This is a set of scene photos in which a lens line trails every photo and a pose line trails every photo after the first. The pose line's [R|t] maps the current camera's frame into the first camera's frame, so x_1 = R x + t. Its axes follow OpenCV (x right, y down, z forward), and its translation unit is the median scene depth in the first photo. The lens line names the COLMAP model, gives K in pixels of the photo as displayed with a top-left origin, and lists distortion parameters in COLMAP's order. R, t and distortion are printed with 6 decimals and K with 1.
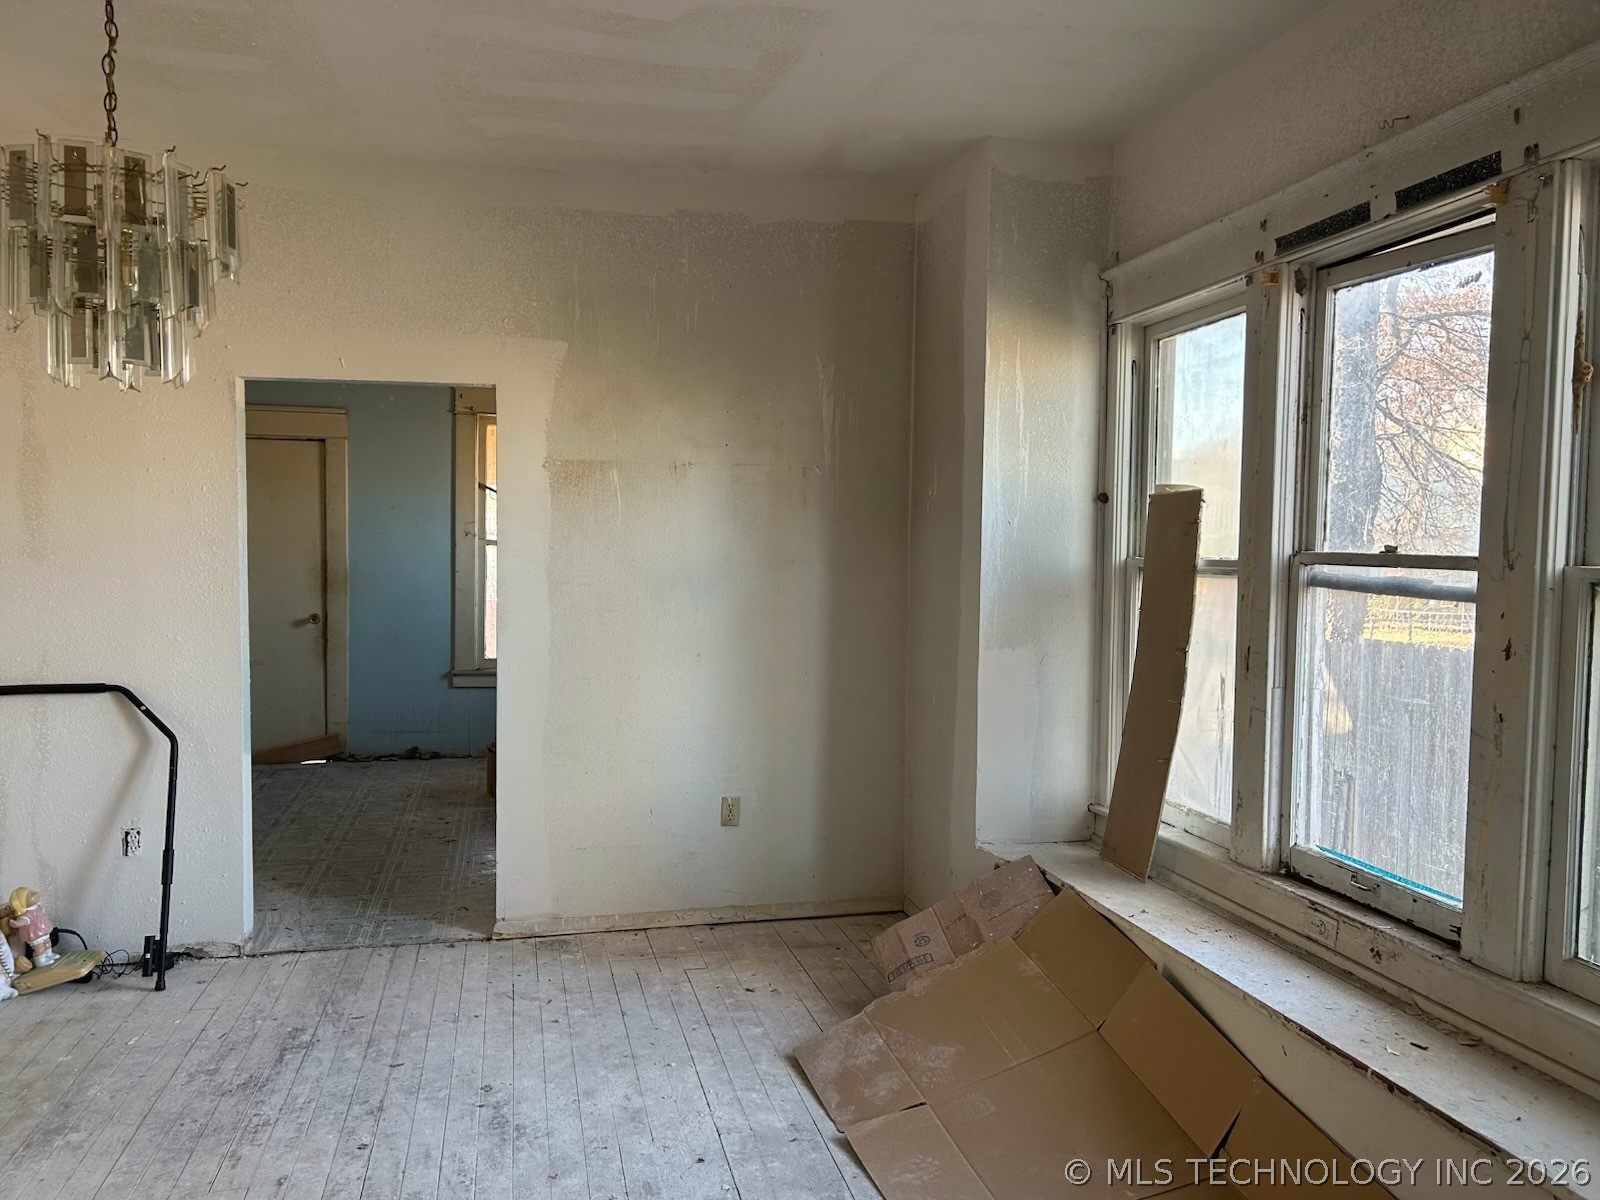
lens RADIAL K [[1204.4, 0, 791.7], [0, 1204.4, 609.1], [0, 0, 1]] dist [0.043539, -0.039290]
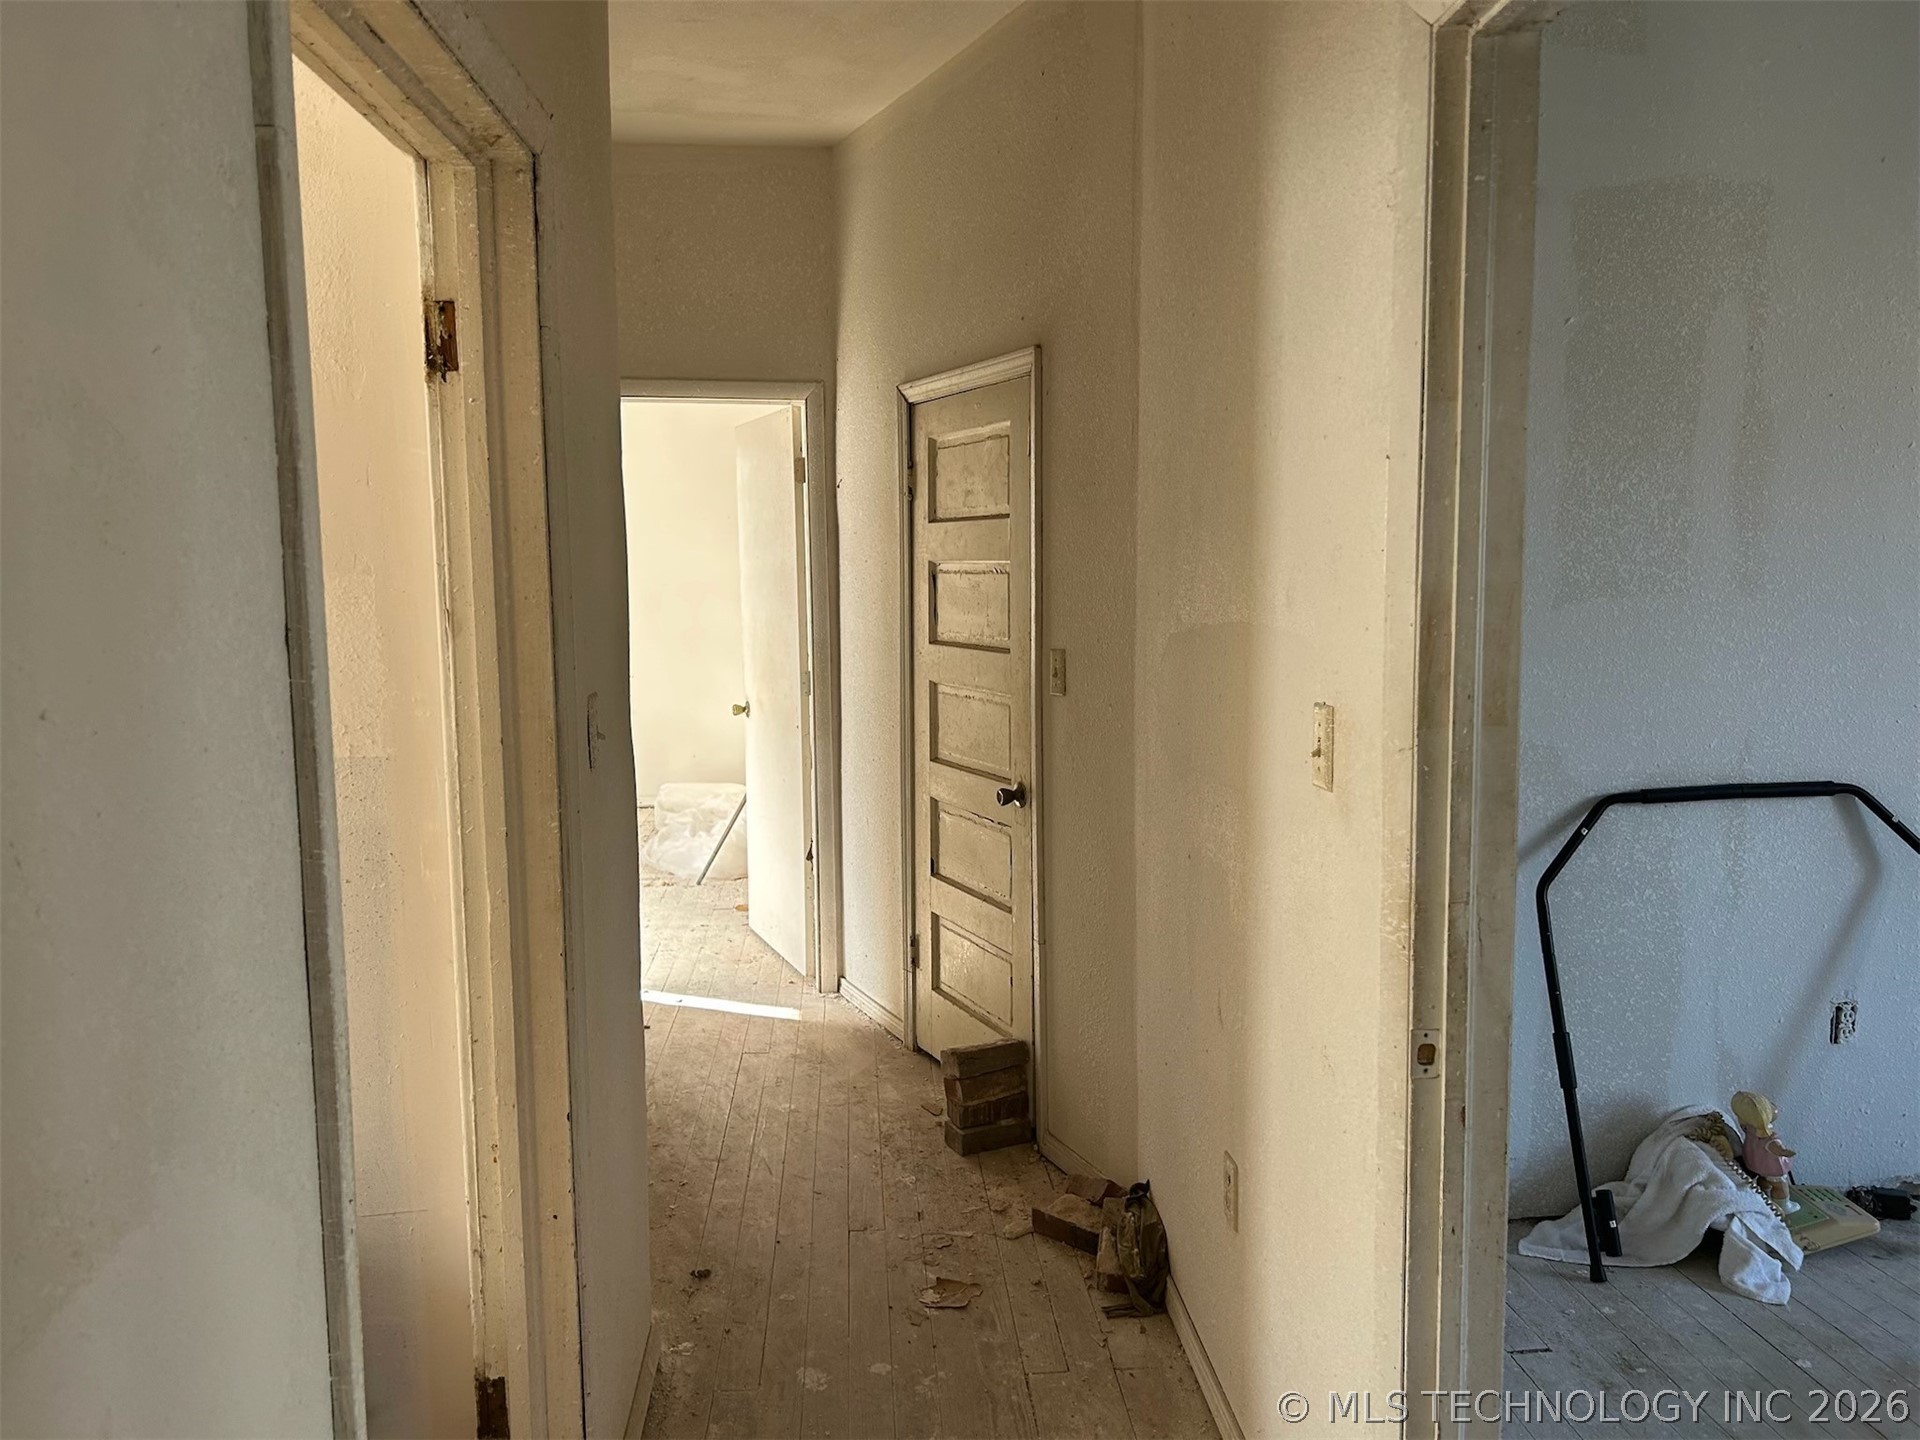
lens RADIAL K [[1445.3, 0, 960.1], [0, 1445.3, 722.0], [0, 0, 1]] dist [0.043539, -0.039290]
pose [[0.987565, -0.011173, -0.156813, -0.912884], [0.017971, 0.998956, 0.042003, -0.010879], [0.156180, -0.044299, 0.986735, 0.166393]]
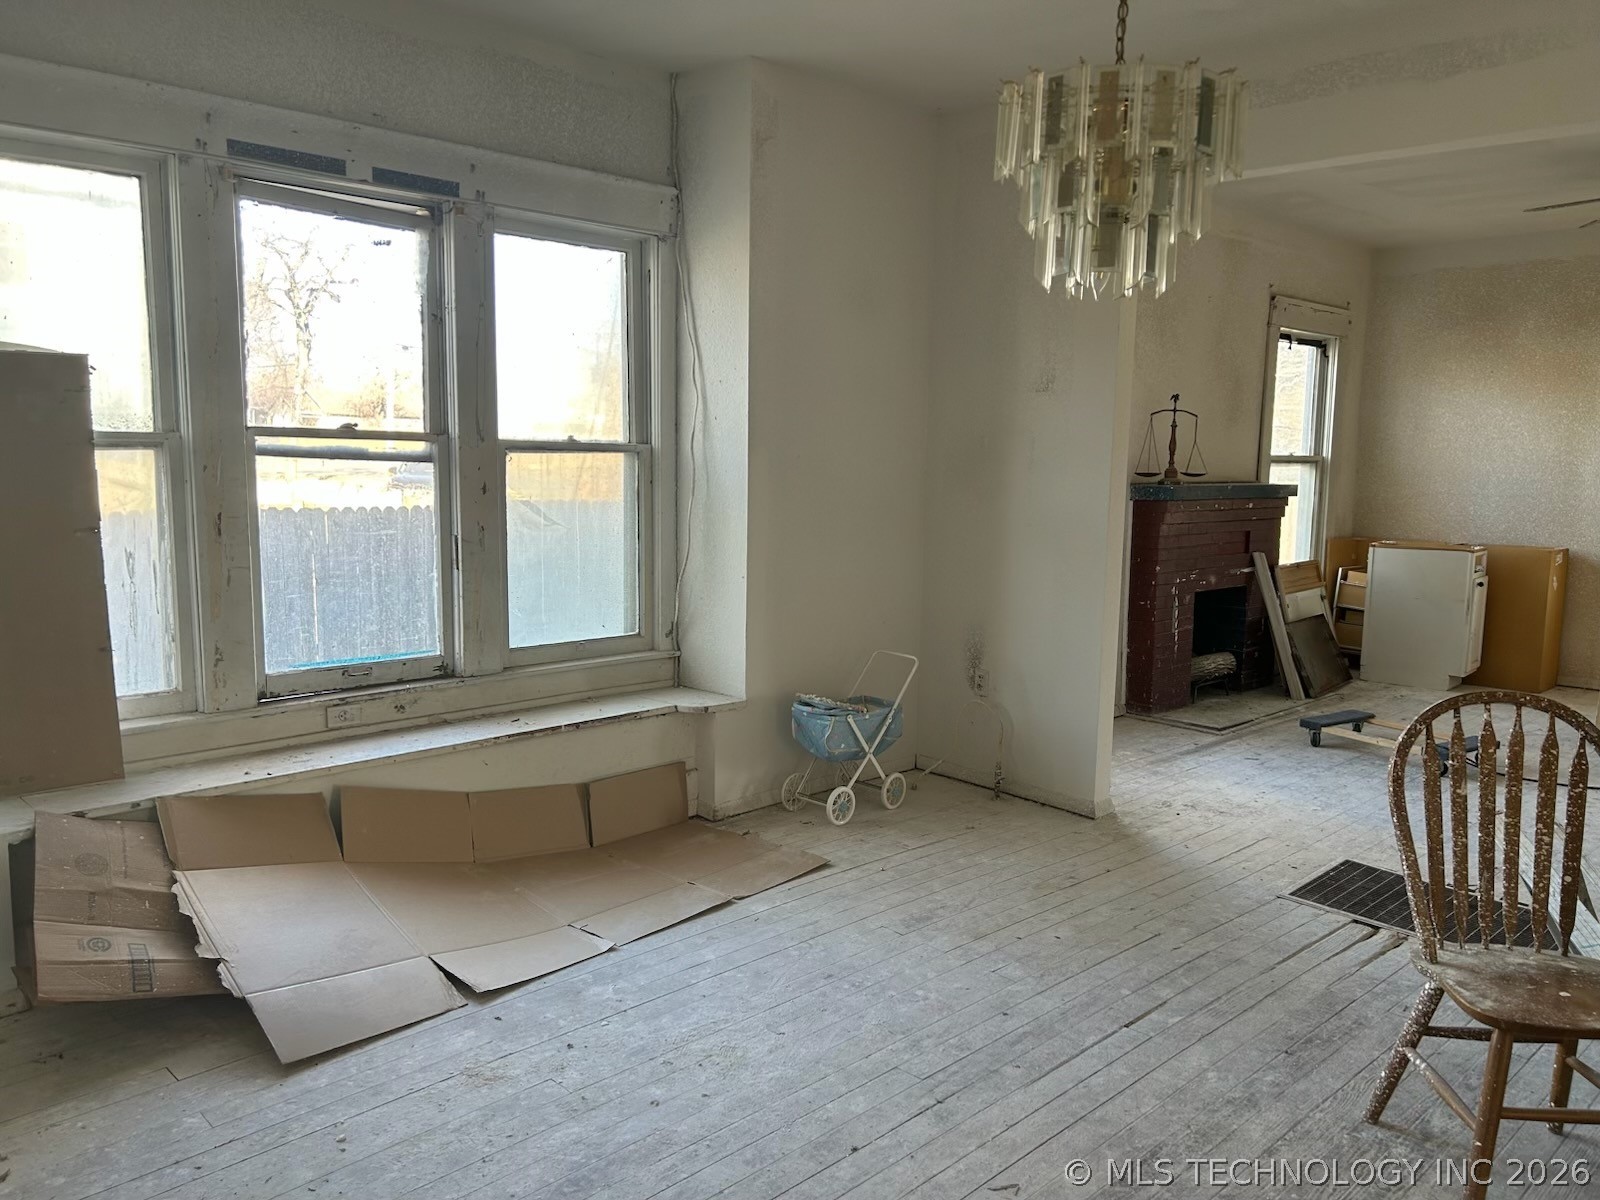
lens RADIAL K [[1204.4, 0, 811.7], [0, 1204.4, 614.6], [0, 0, 1]] dist [0.043539, -0.039290]
pose [[-0.527132, -0.140196, 0.838139, -0.705470], [0.017963, 0.984238, 0.175932, -0.052458], [-0.849594, 0.107795, -0.516305, 0.947819]]
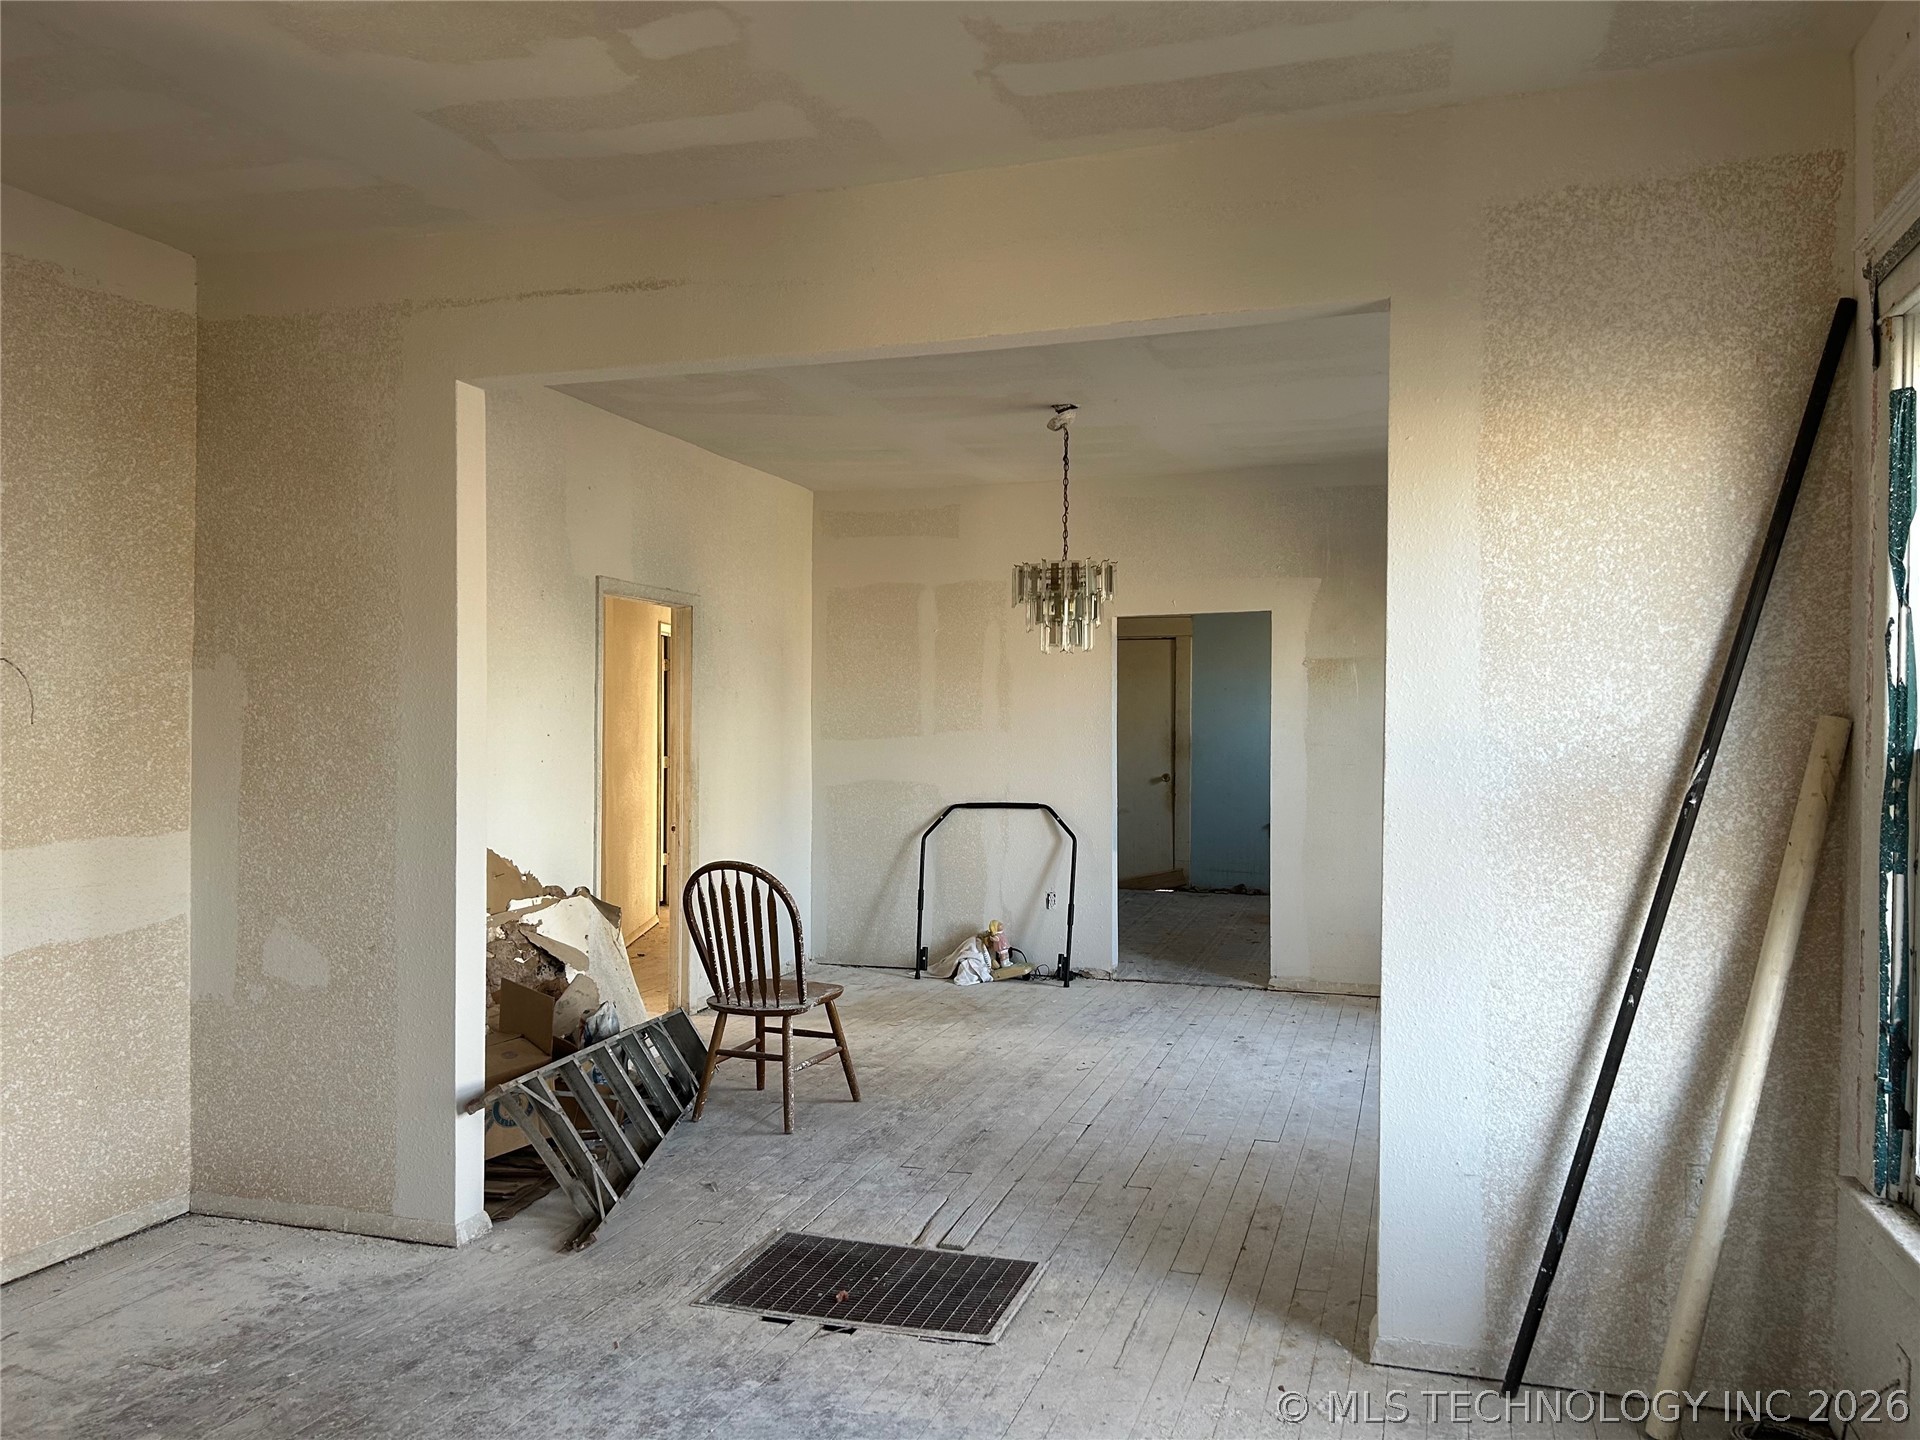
lens RADIAL K [[1445.3, 0, 954.3], [0, 1445.3, 721.1], [0, 0, 1]] dist [0.043539, -0.039290]
pose [[0.858861, -0.007256, -0.512157, 0.361609], [-0.019346, 0.998727, -0.046590, 0.043961], [0.511843, 0.049923, 0.857627, -0.784324]]
